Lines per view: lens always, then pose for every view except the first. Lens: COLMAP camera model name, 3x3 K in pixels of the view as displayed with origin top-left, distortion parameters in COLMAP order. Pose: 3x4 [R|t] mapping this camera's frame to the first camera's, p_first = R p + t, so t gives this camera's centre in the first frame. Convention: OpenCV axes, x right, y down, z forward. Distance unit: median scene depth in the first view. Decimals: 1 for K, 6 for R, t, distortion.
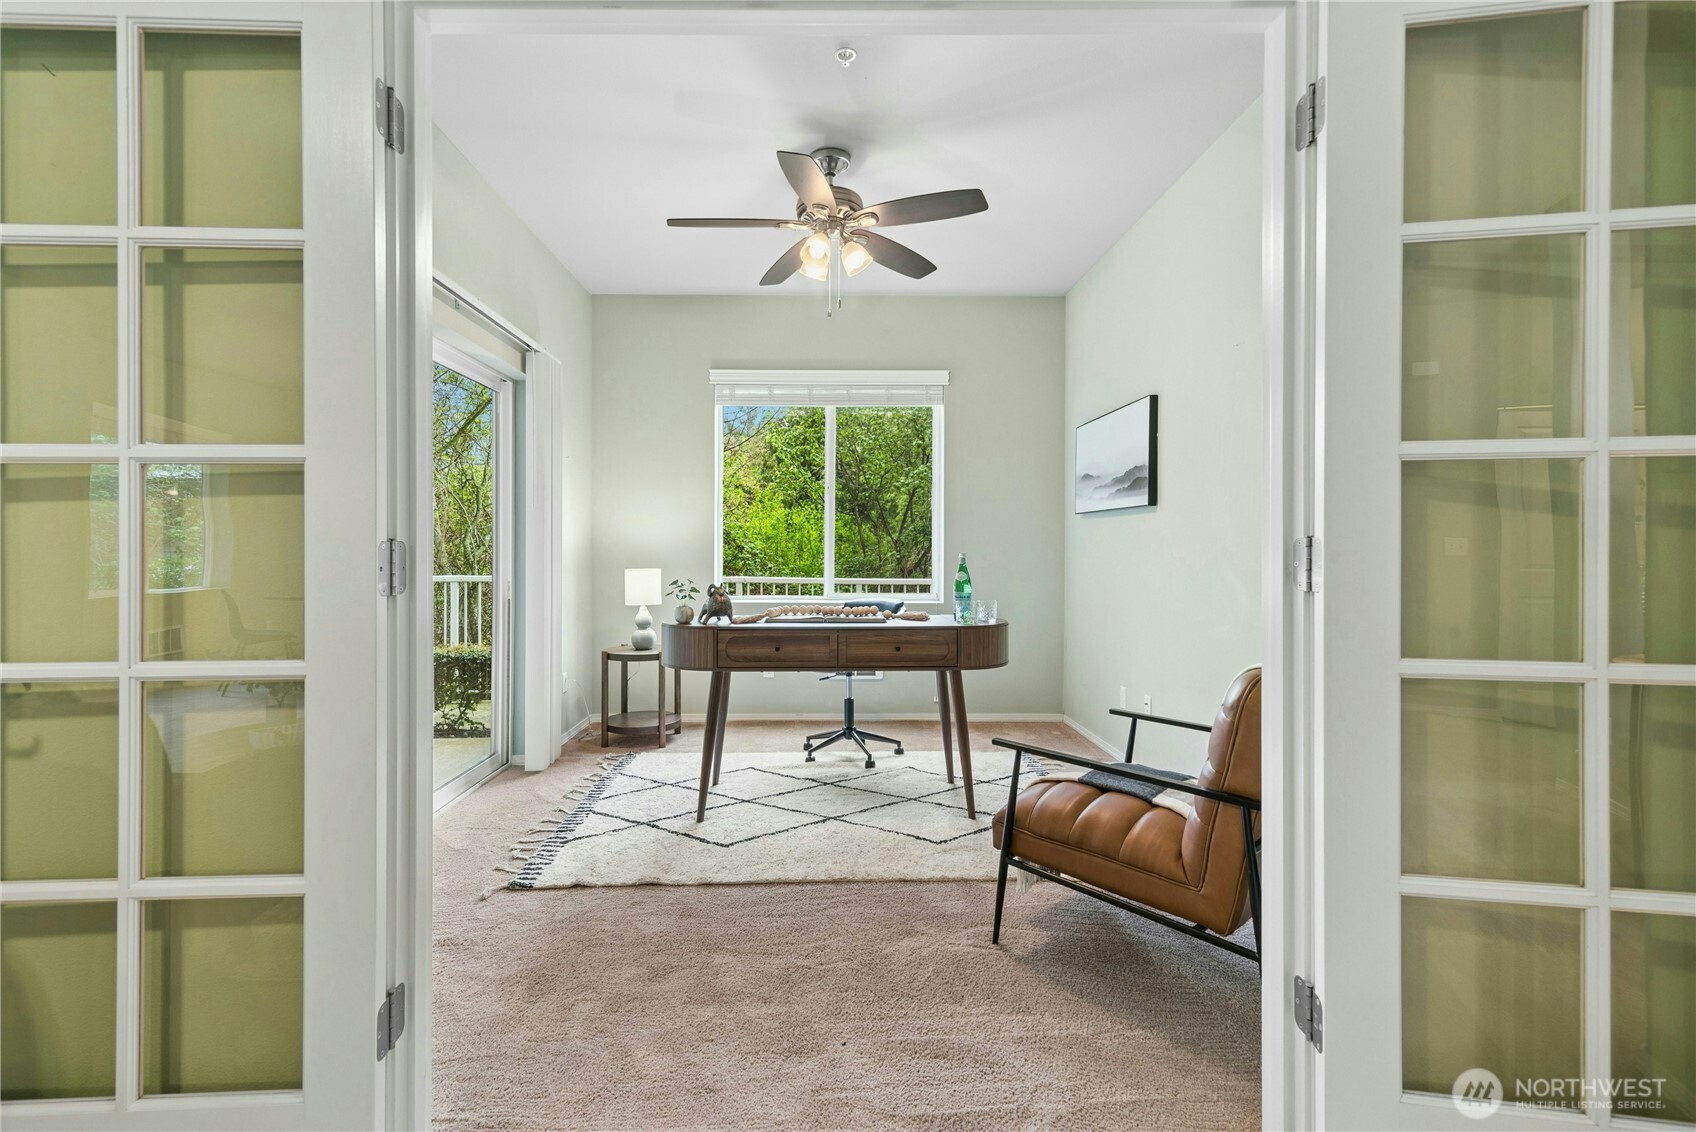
lens RADIAL K [[826.8, 0, 849.5], [0, 826.8, 562.2], [0, 0, 1]] dist [0.034741, -0.000087]
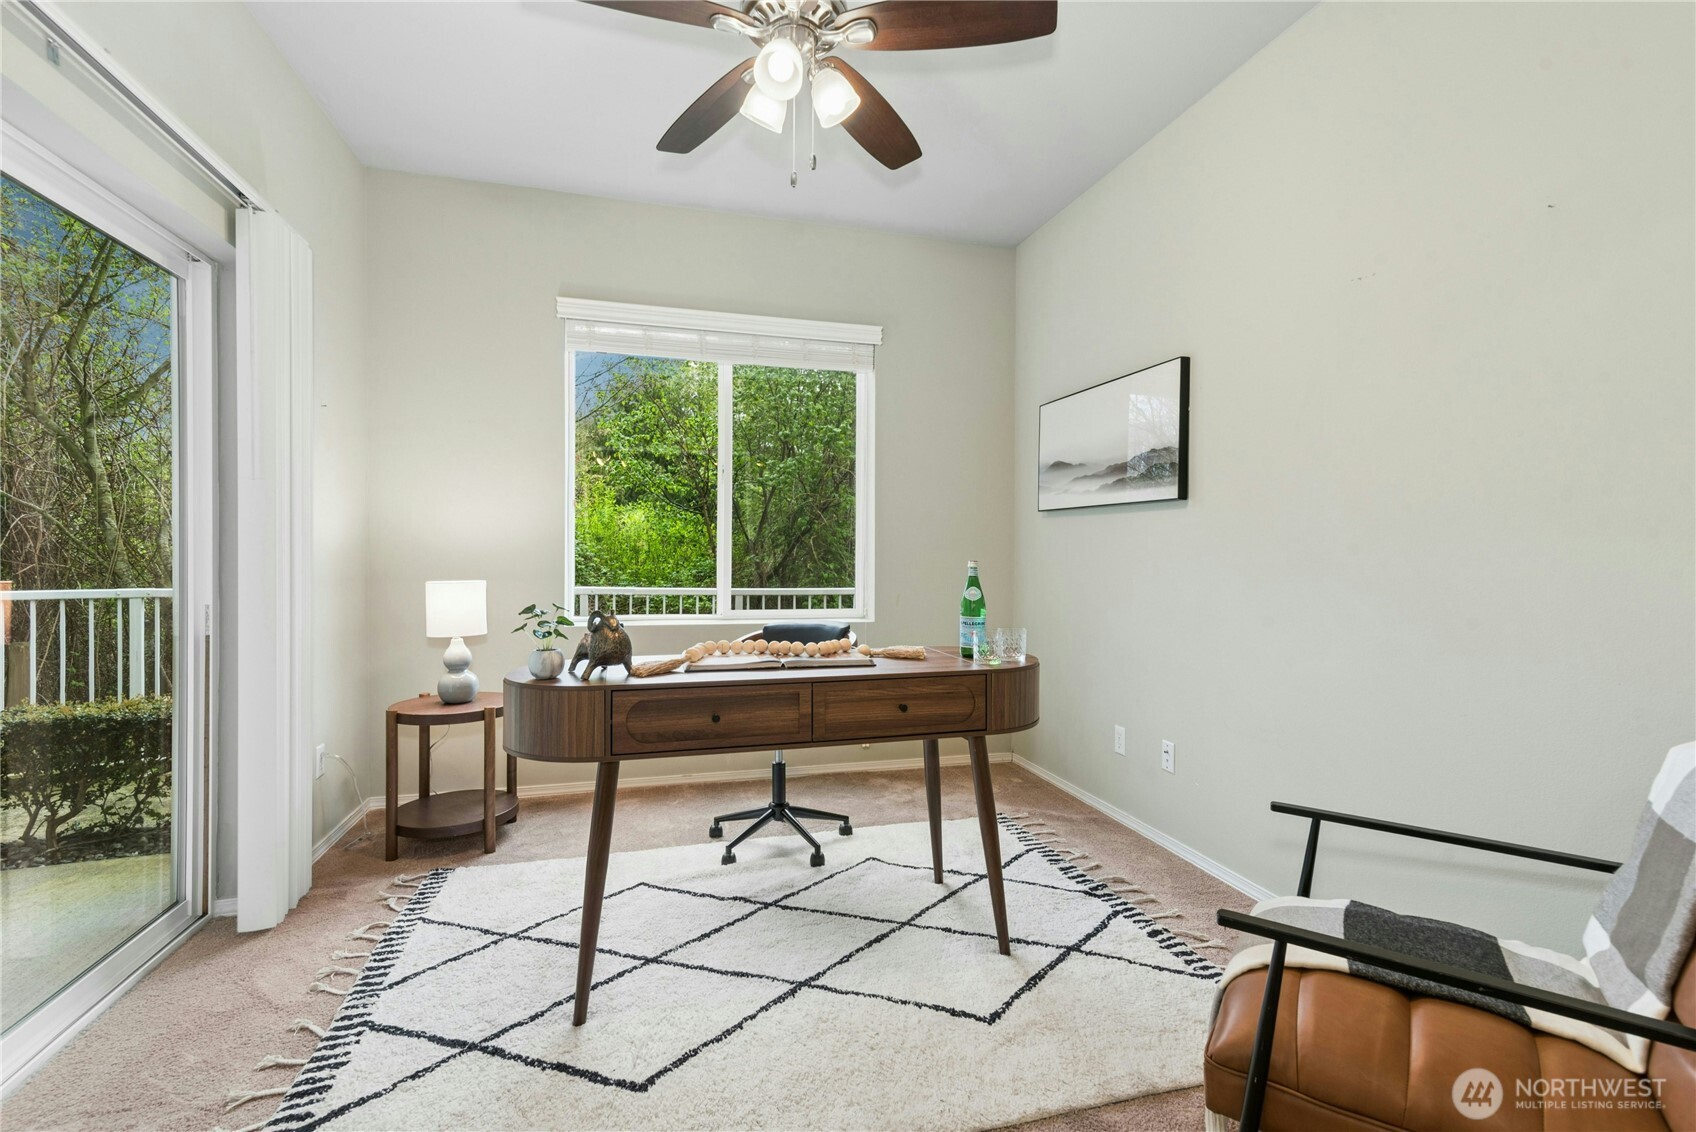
lens RADIAL K [[755.2, 0, 850.2], [0, 755.2, 571.2], [0, 0, 1]] dist [0.017359, -0.000759]
pose [[0.965686, -0.000959, 0.259712, -0.112420], [-0.001665, 0.999950, 0.009884, -0.006888], [-0.259709, -0.009977, 0.965636, 0.365474]]
